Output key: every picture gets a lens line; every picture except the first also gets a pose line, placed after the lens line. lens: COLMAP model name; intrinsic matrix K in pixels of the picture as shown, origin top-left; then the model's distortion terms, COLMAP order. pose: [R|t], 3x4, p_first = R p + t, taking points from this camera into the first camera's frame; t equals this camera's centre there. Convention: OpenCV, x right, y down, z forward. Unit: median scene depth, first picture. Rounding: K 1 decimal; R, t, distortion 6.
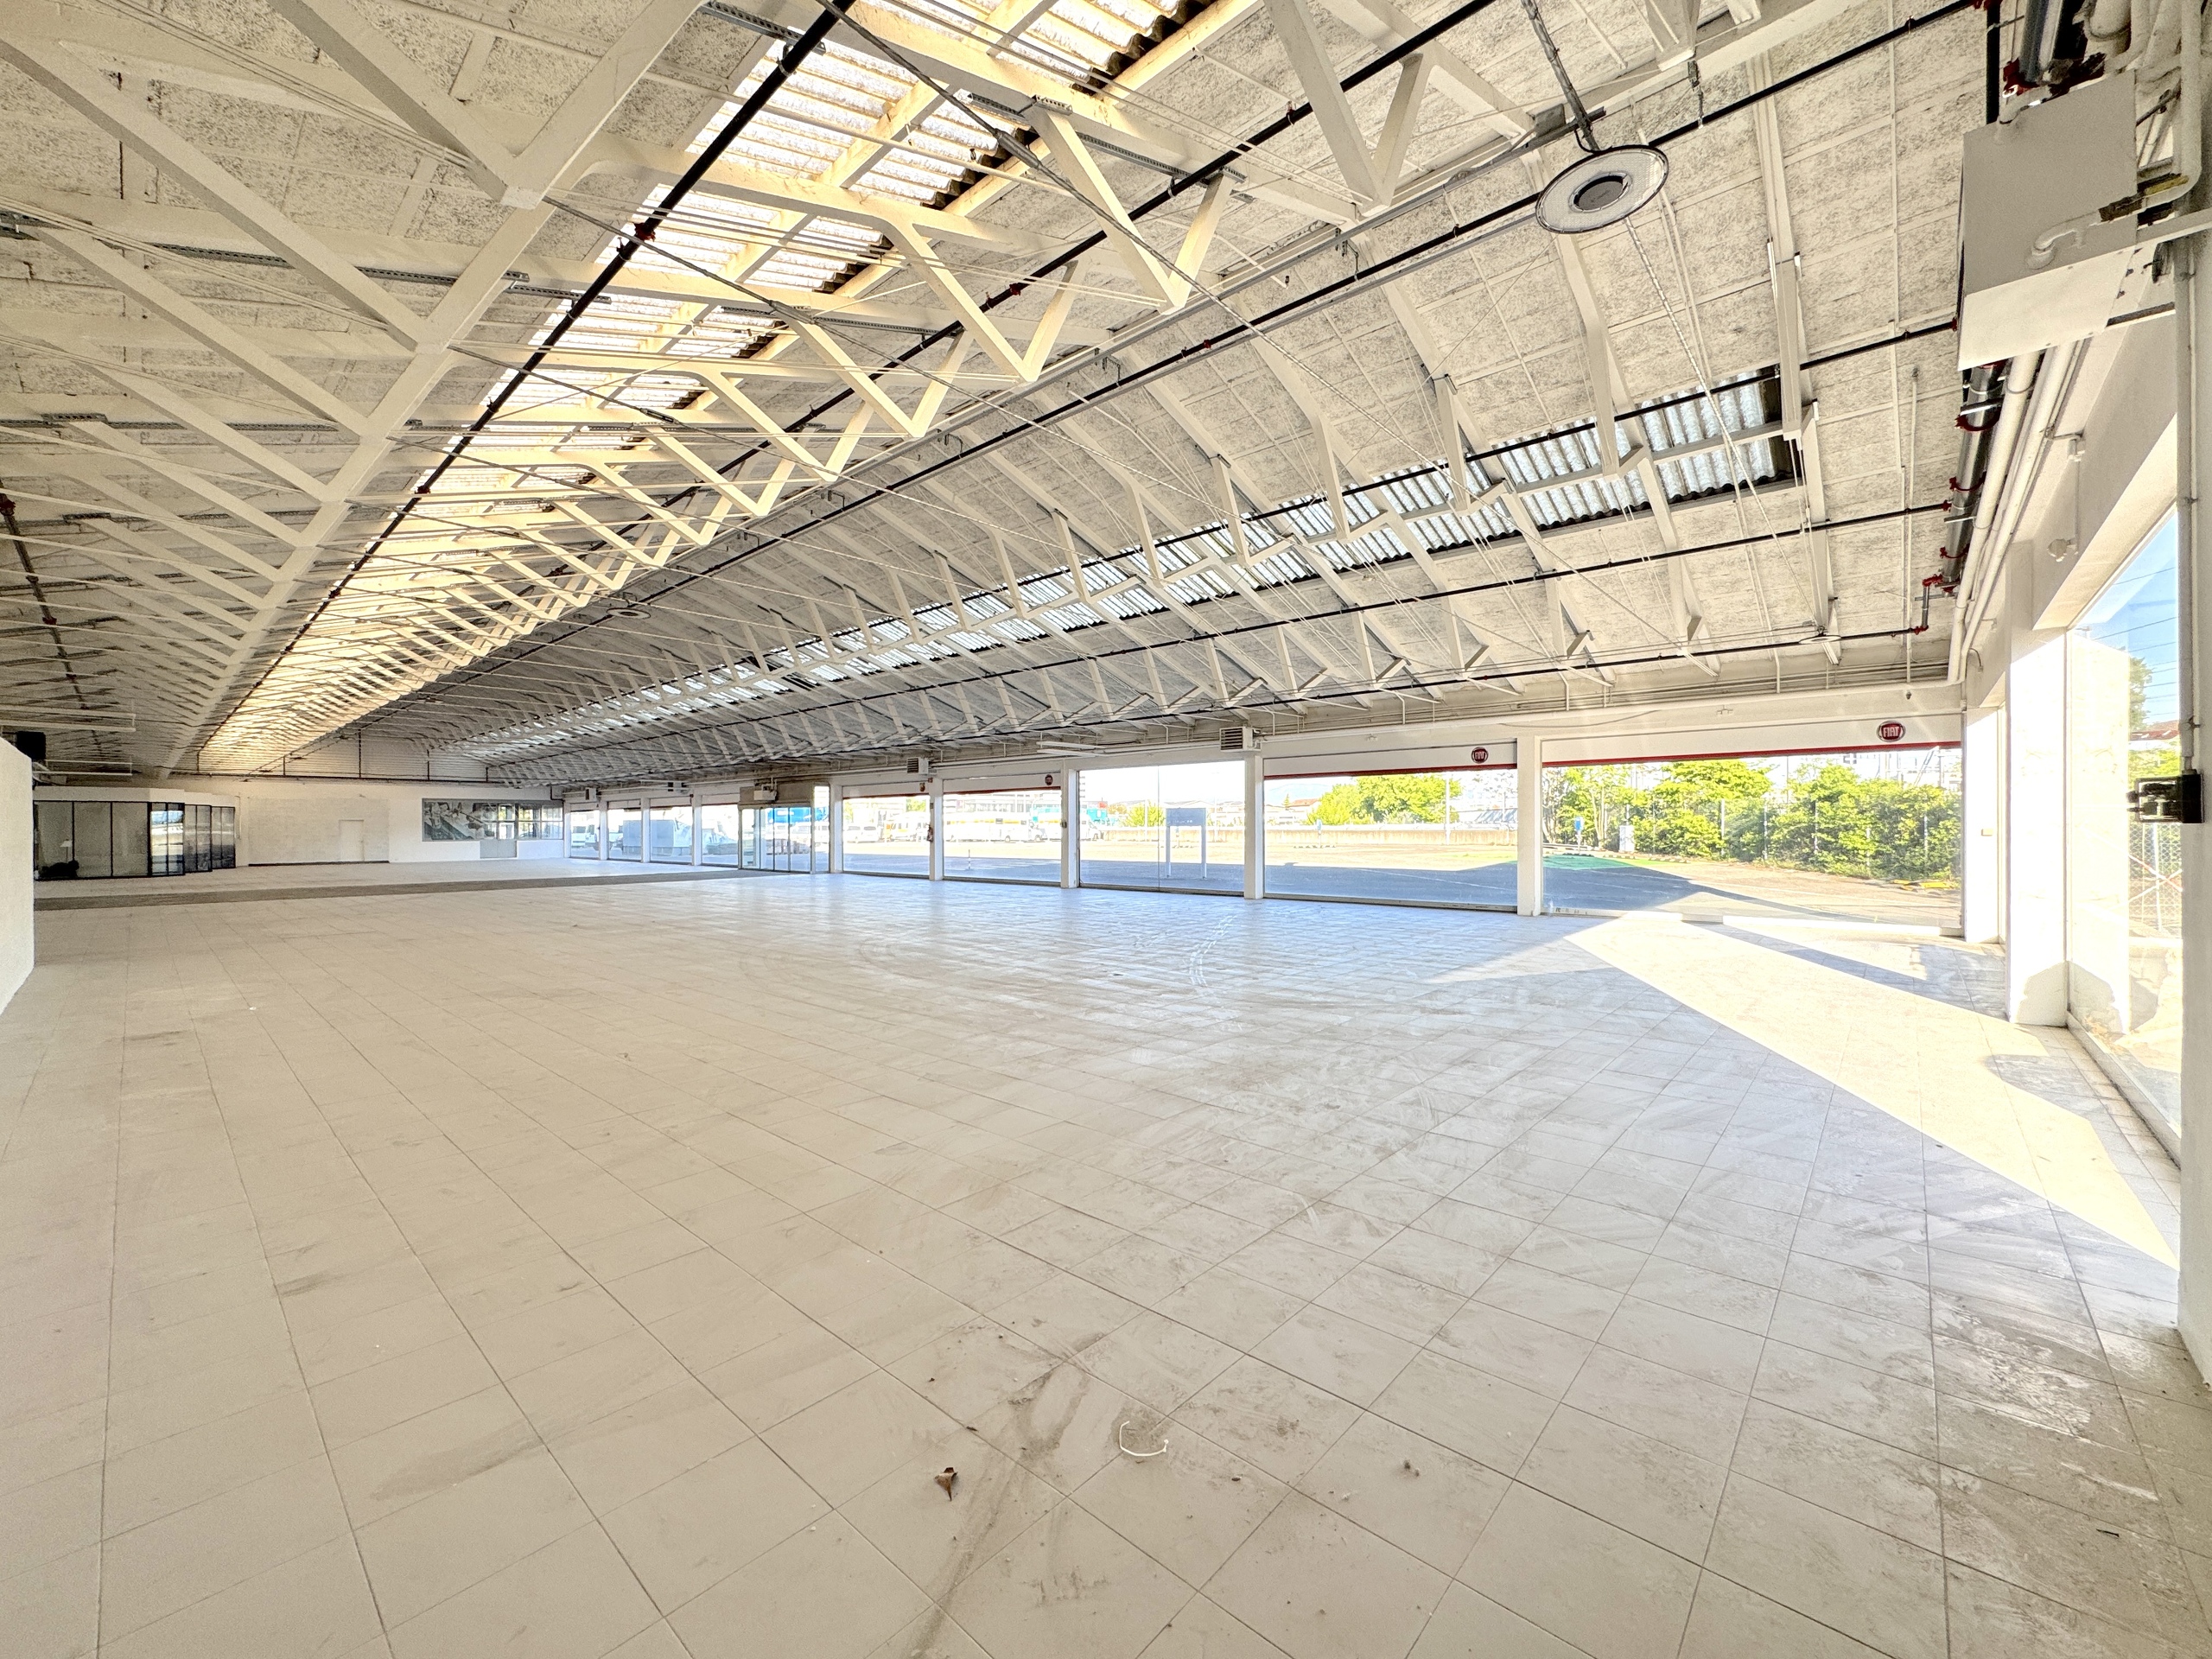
lens RADIAL K [[886.1, 0, 1106.0], [0, 886.1, 827.6], [0, 0, 1]] dist [0.001186, 0.000320]
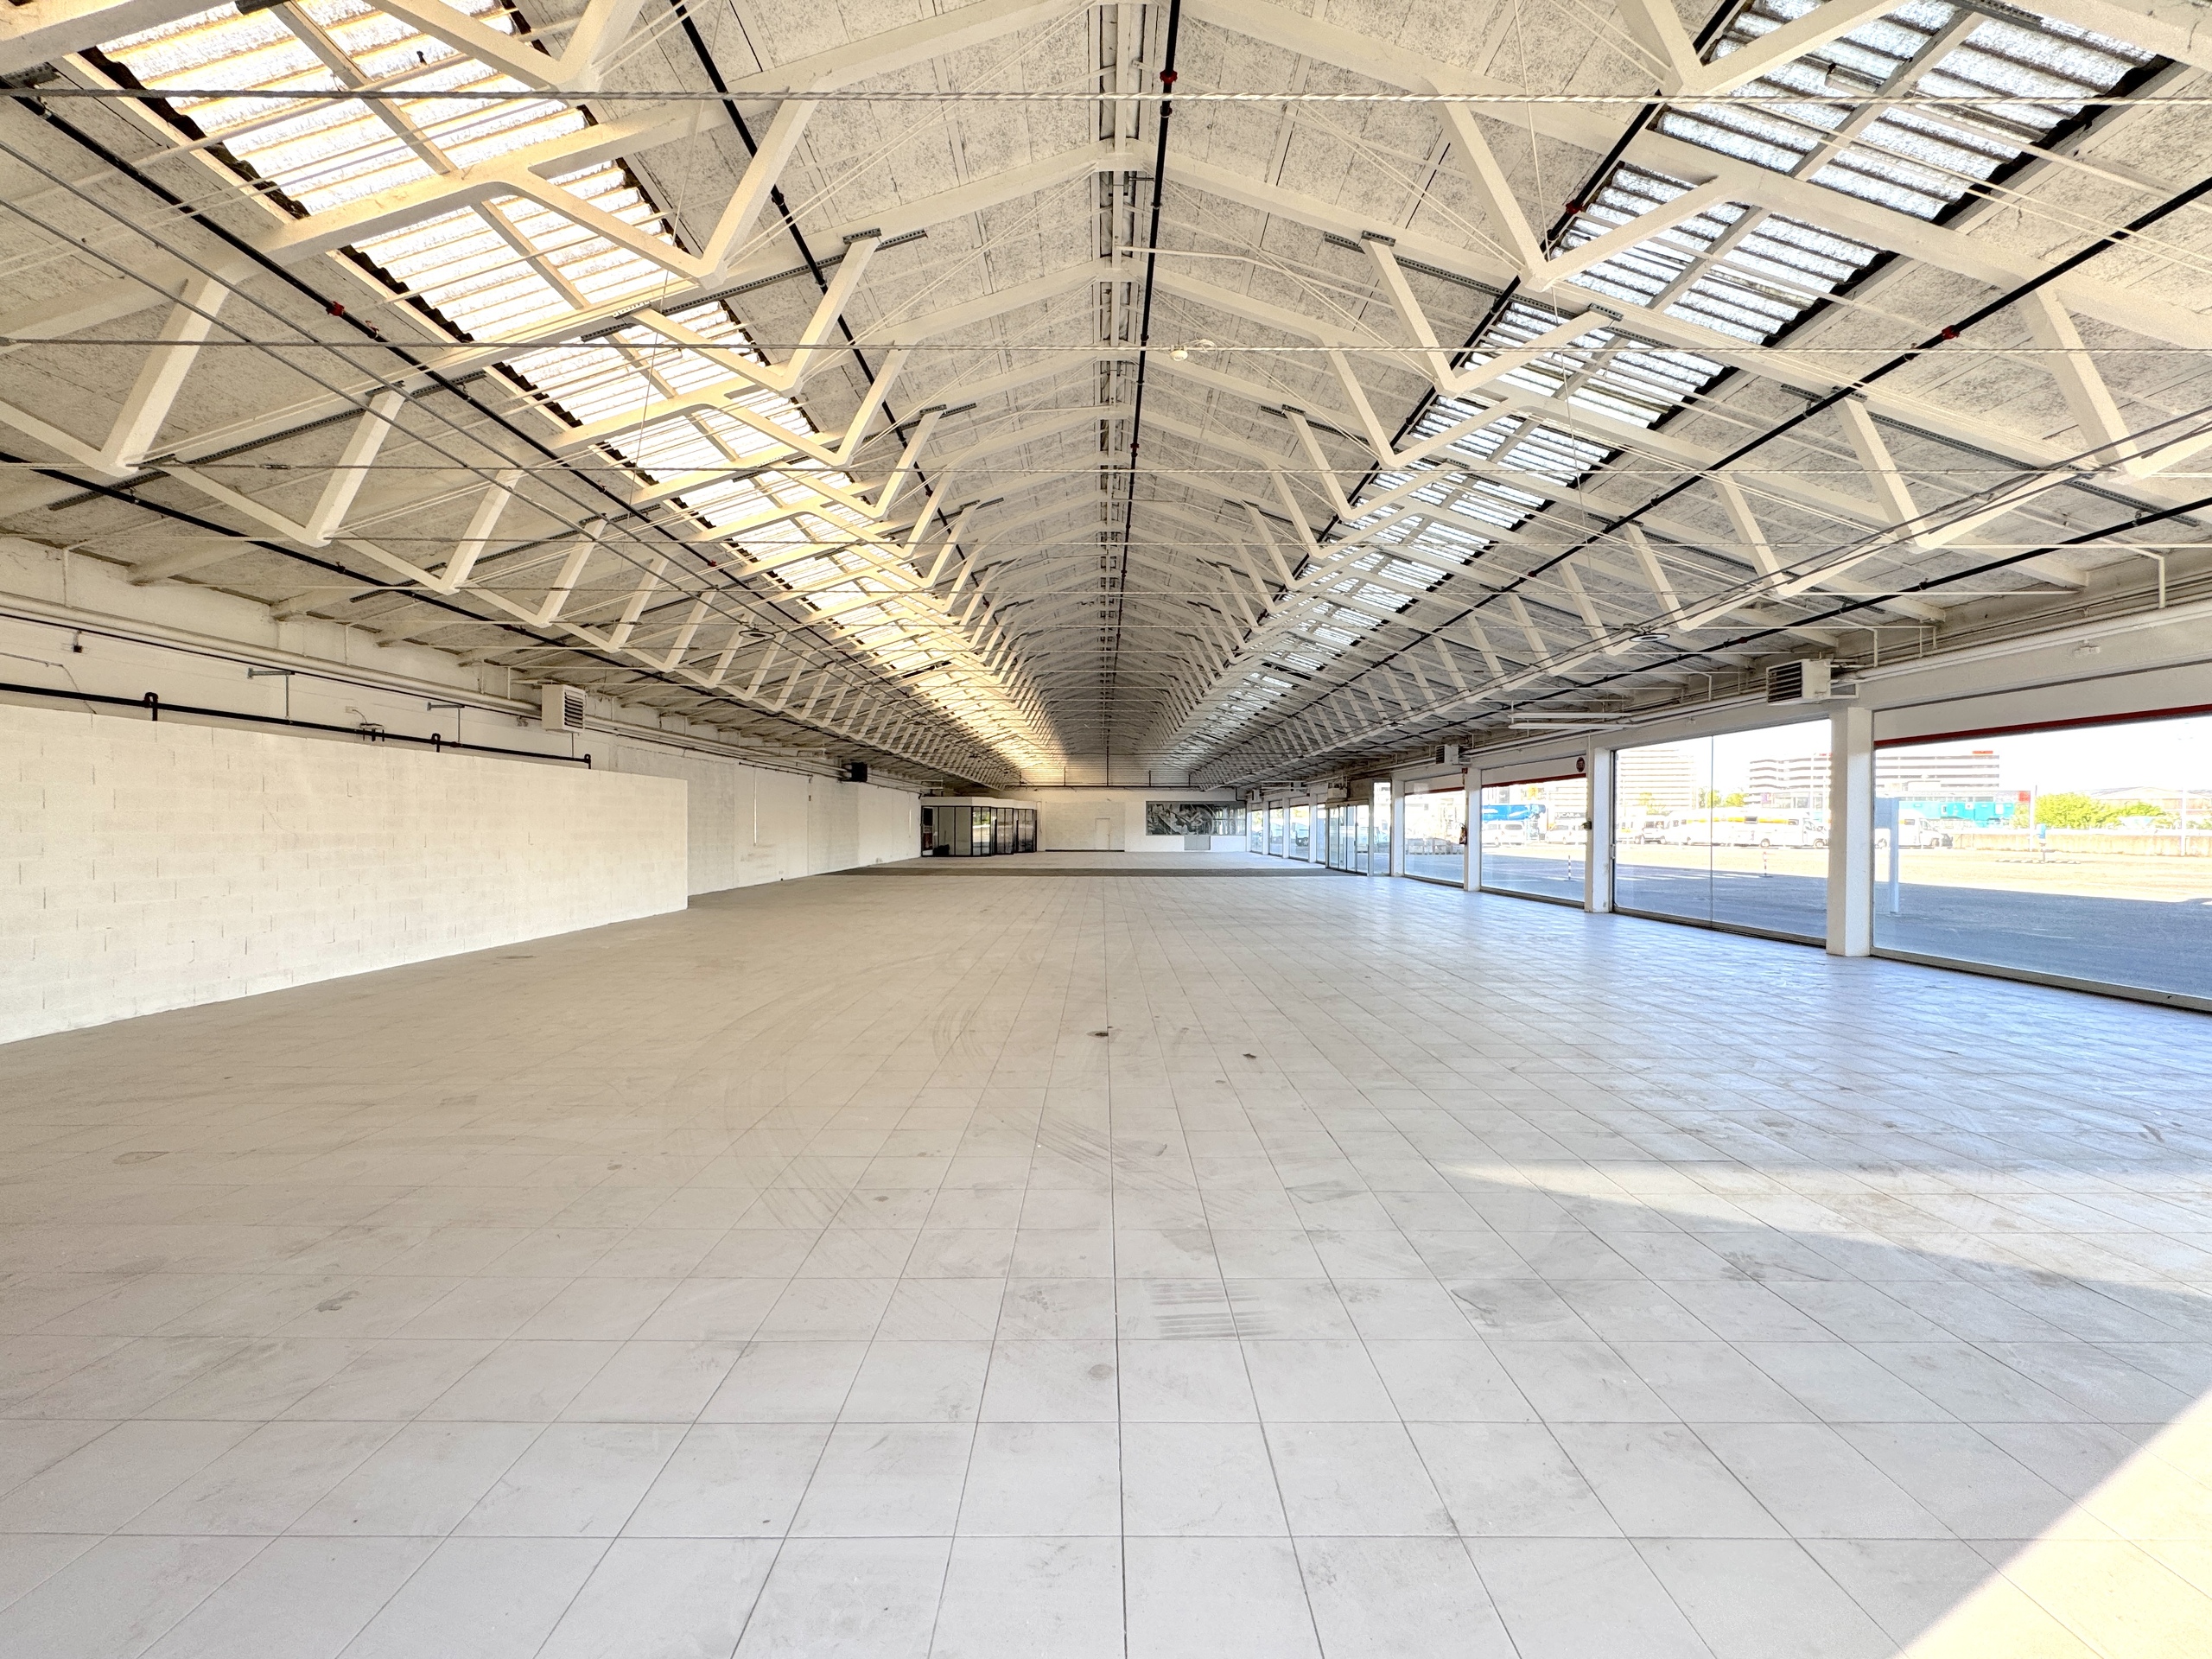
lens RADIAL K [[886.1, 0, 1104.4], [0, 886.1, 830.2], [0, 0, 1]] dist [0.001186, 0.000320]
pose [[0.678841, 0.009760, -0.734220, 0.186176], [-0.006369, 0.999952, 0.007404, -0.001574], [0.734258, -0.000350, 0.678871, 0.176896]]
